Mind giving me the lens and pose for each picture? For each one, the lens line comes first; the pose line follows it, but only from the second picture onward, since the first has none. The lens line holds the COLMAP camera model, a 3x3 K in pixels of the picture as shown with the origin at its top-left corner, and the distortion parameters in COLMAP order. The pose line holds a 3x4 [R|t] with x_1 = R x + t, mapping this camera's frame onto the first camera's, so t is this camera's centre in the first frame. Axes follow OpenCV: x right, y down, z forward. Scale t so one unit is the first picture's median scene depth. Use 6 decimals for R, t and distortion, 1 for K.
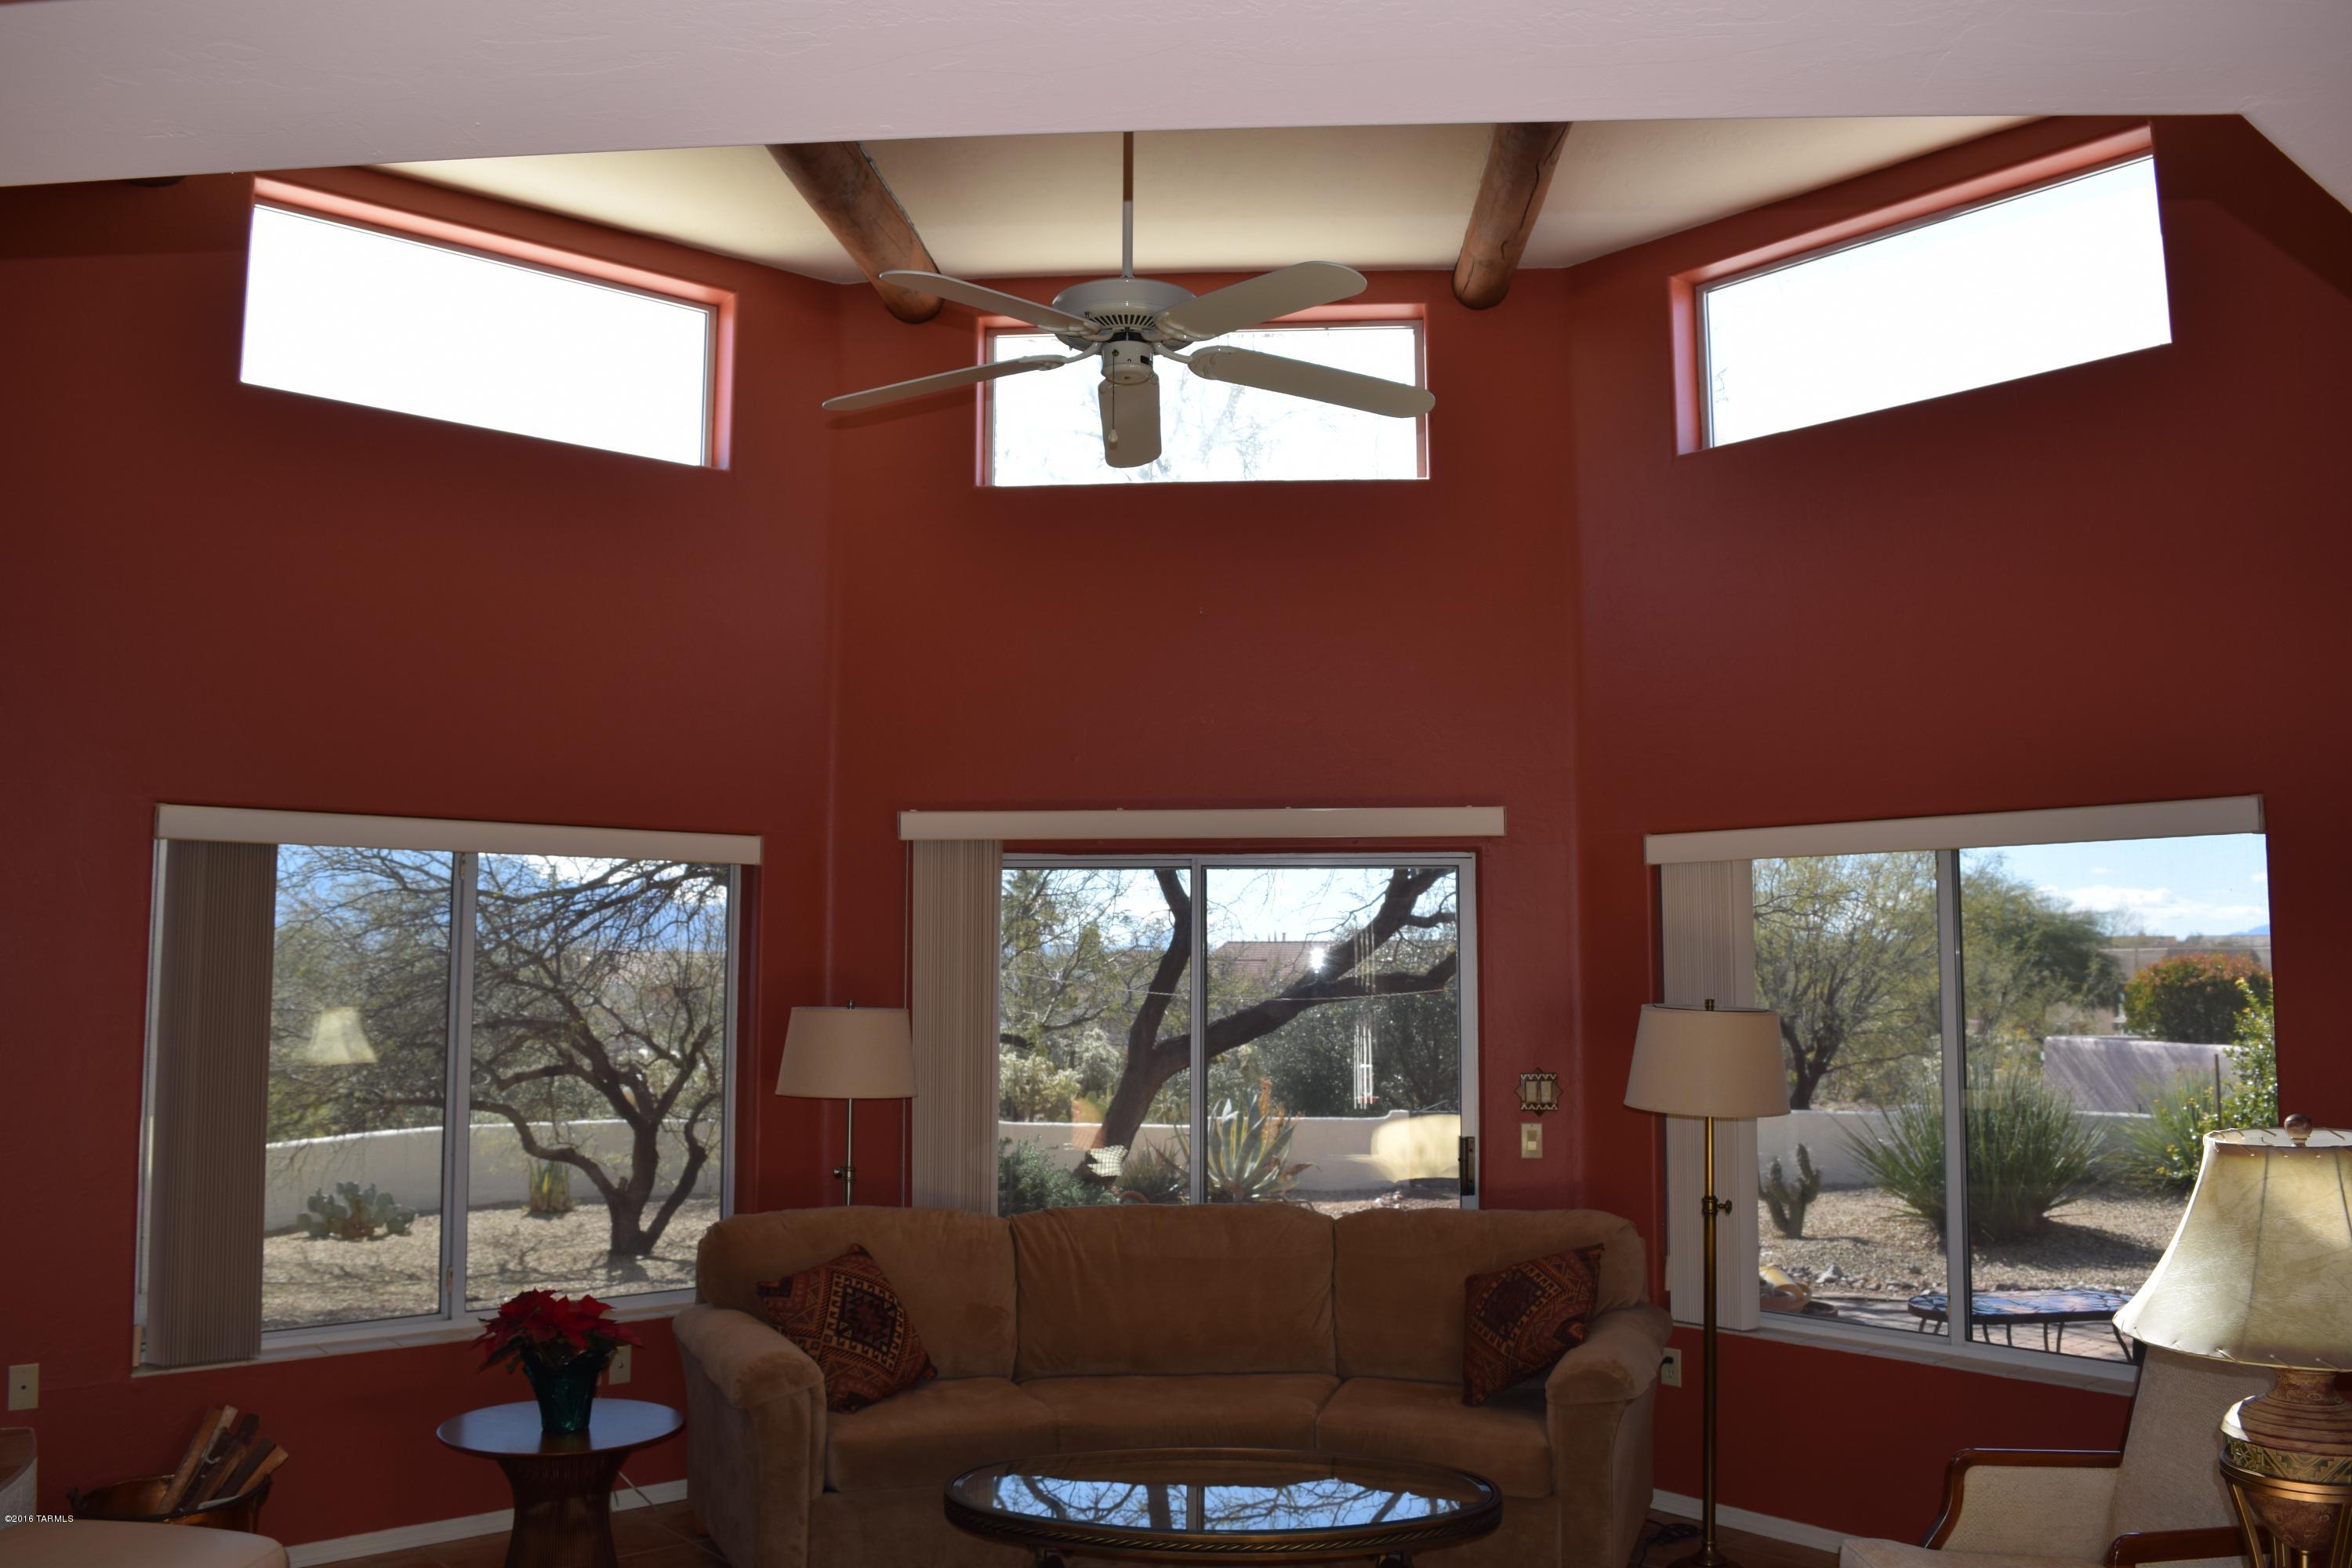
lens RADIAL K [[1829.3, 0, 1173.8], [0, 1829.3, 791.0], [0, 0, 1]] dist [-0.097230, -0.001751]
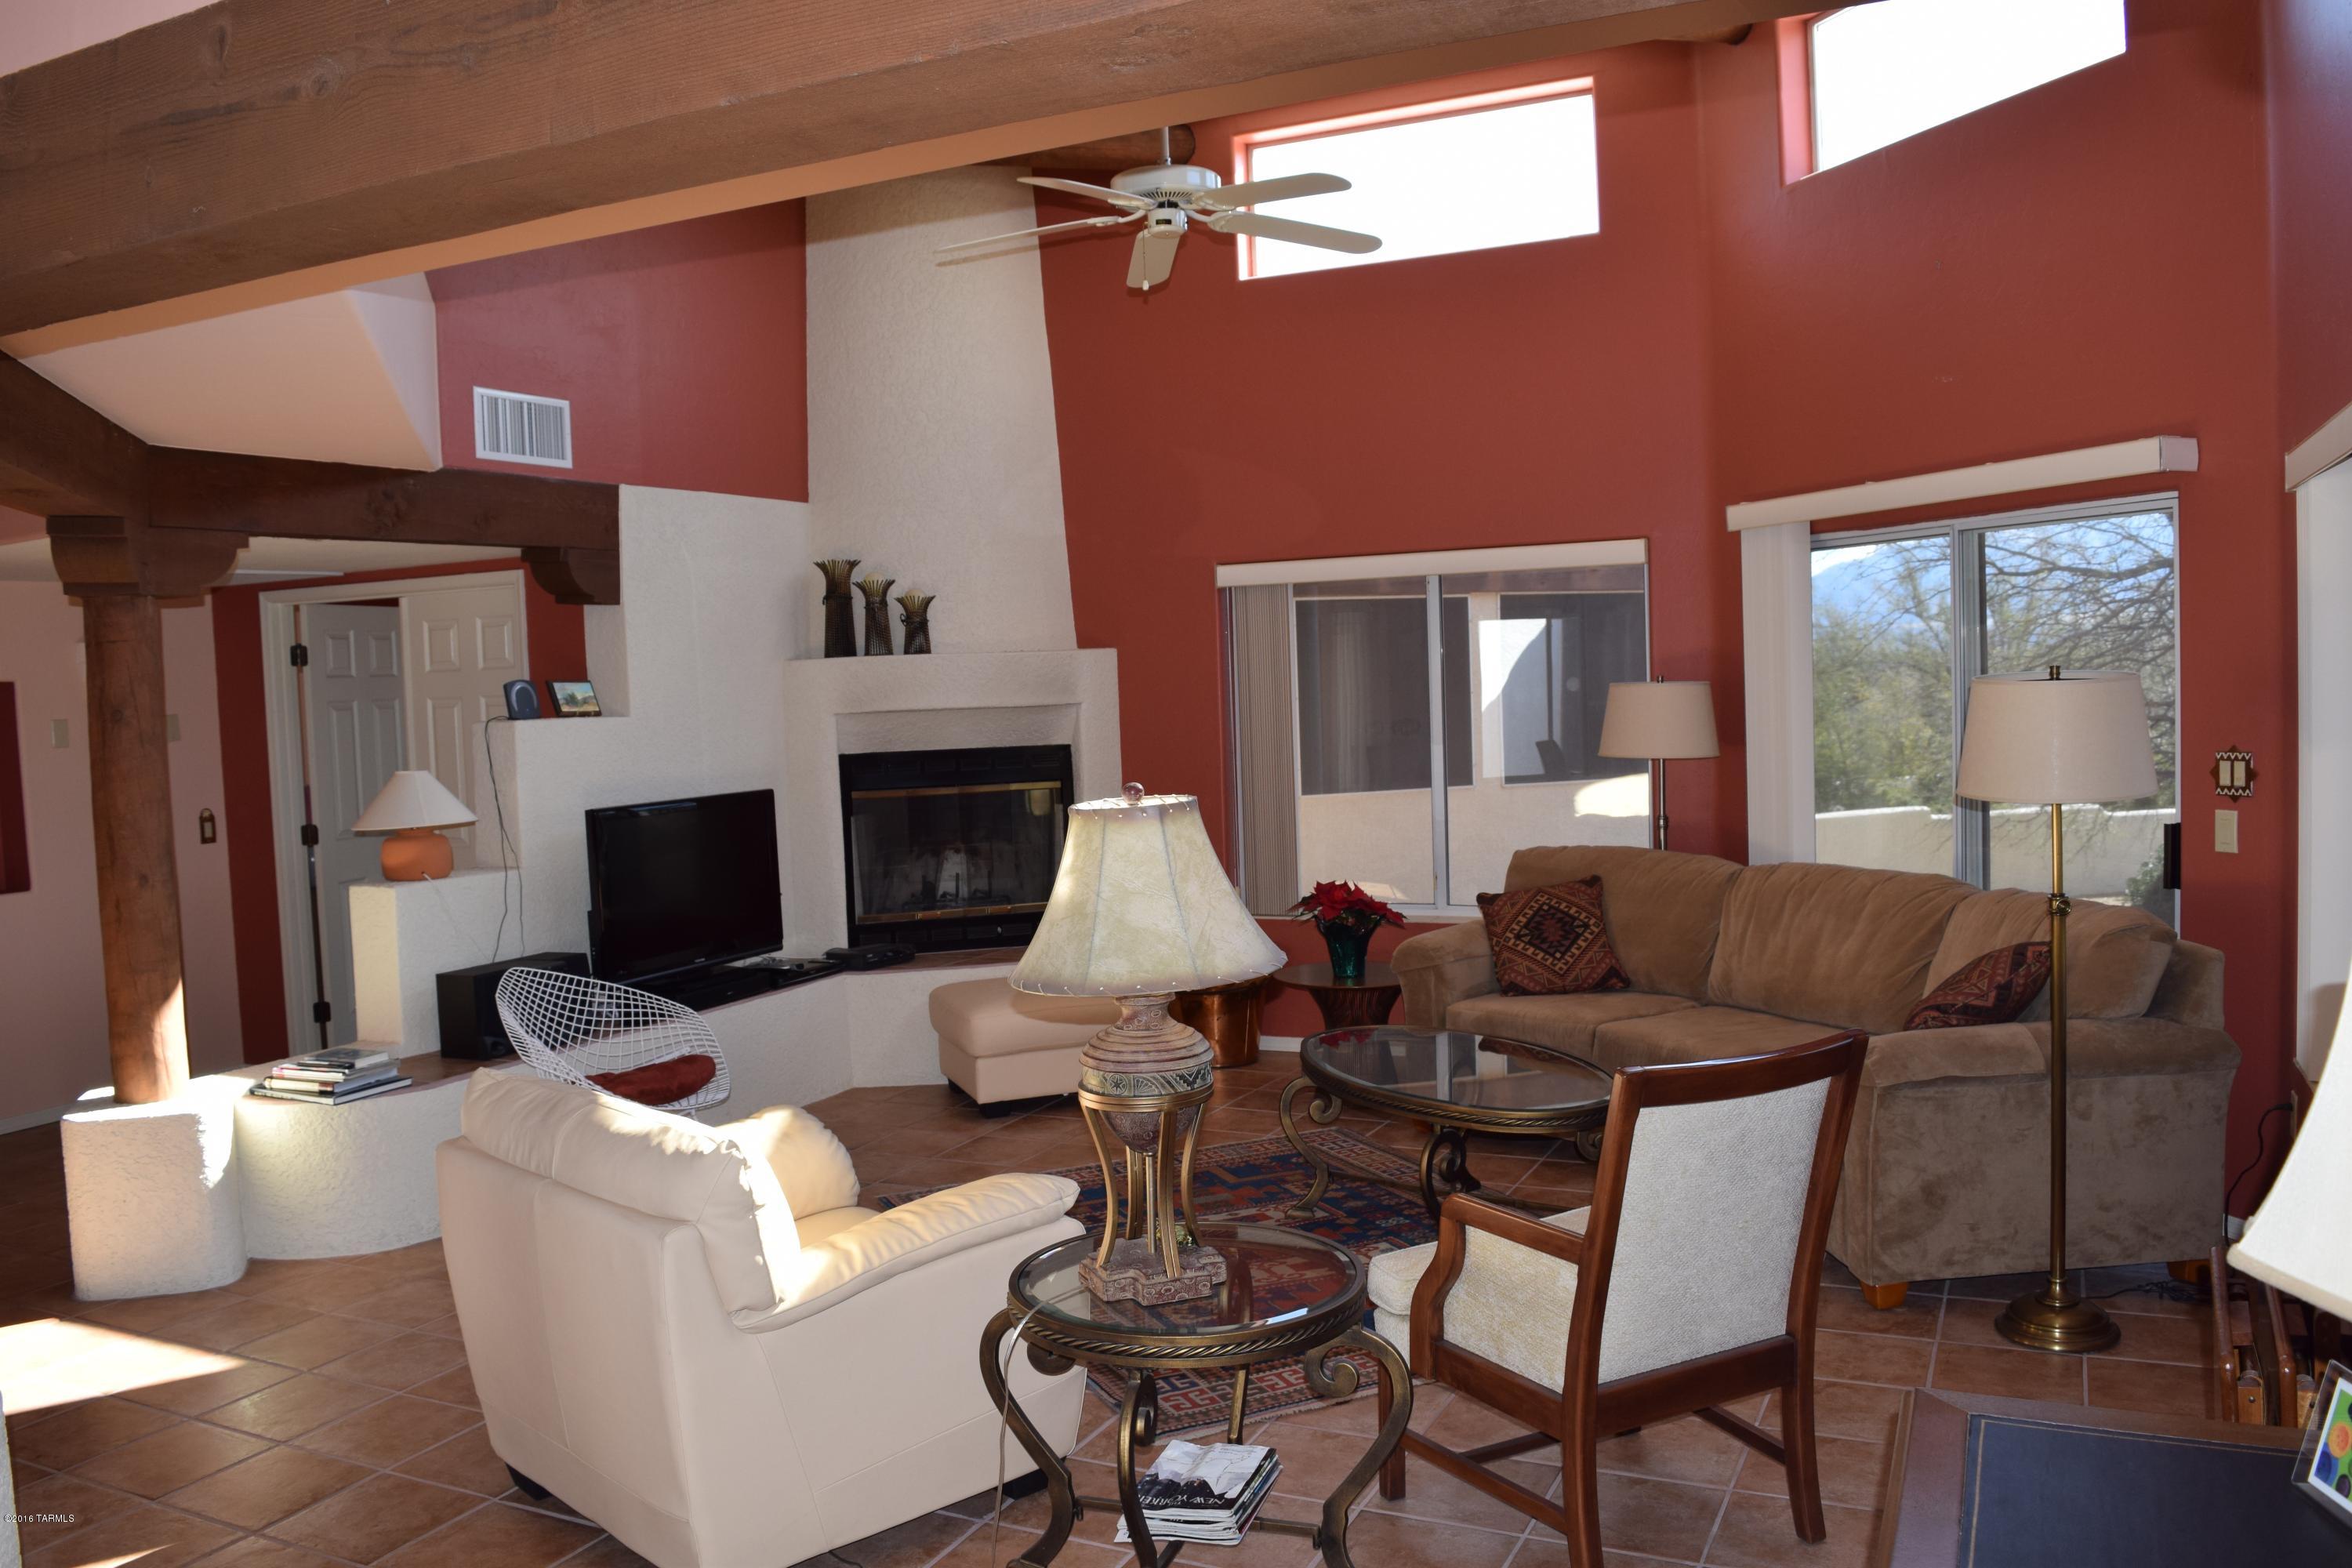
lens RADIAL K [[1829.3, 0, 1171.2], [0, 1829.3, 778.9], [0, 0, 1]] dist [-0.097230, -0.001751]
pose [[0.415885, 0.036259, -0.908694, 0.843053], [0.120726, 0.988160, 0.094683, 0.035993], [0.901368, -0.149080, 0.406584, 0.259268]]
